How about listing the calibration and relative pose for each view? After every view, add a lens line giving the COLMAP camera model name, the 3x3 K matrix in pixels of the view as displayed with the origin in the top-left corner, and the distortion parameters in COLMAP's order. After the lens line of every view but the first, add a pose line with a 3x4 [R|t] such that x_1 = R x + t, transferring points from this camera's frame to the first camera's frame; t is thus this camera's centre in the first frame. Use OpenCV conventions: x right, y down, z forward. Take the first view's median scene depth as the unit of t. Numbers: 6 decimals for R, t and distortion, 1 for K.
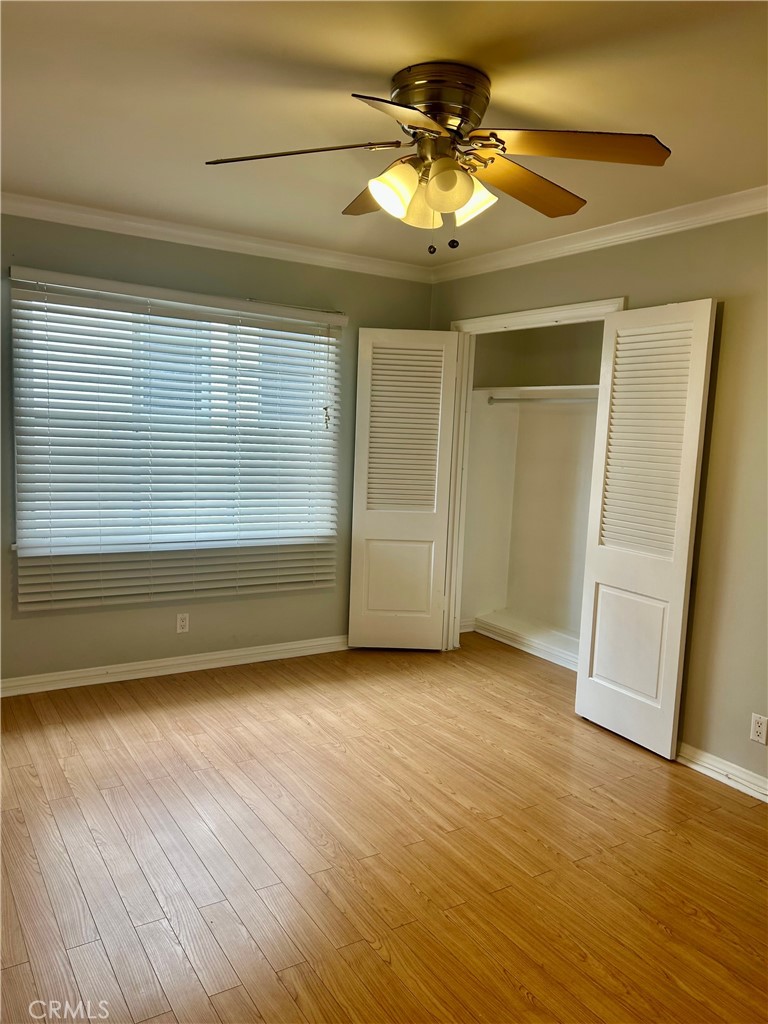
lens RADIAL K [[771.4, 0, 383.4], [0, 771.4, 512.3], [0, 0, 1]] dist [0.013448, -0.035702]
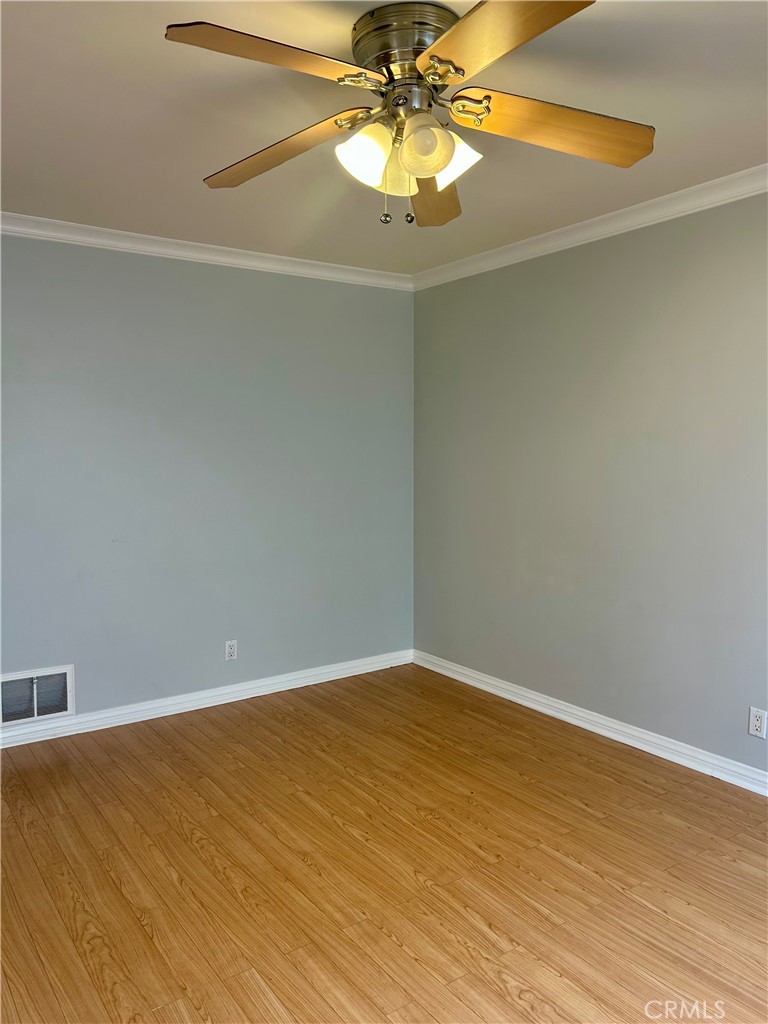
lens RADIAL K [[771.4, 0, 384.5], [0, 771.4, 512.0], [0, 0, 1]] dist [0.013448, -0.035702]
pose [[-0.998422, -0.027965, -0.048697, 0.116875], [-0.036913, 0.980340, 0.193833, -0.175065], [0.042319, 0.195325, -0.979825, 1.848213]]
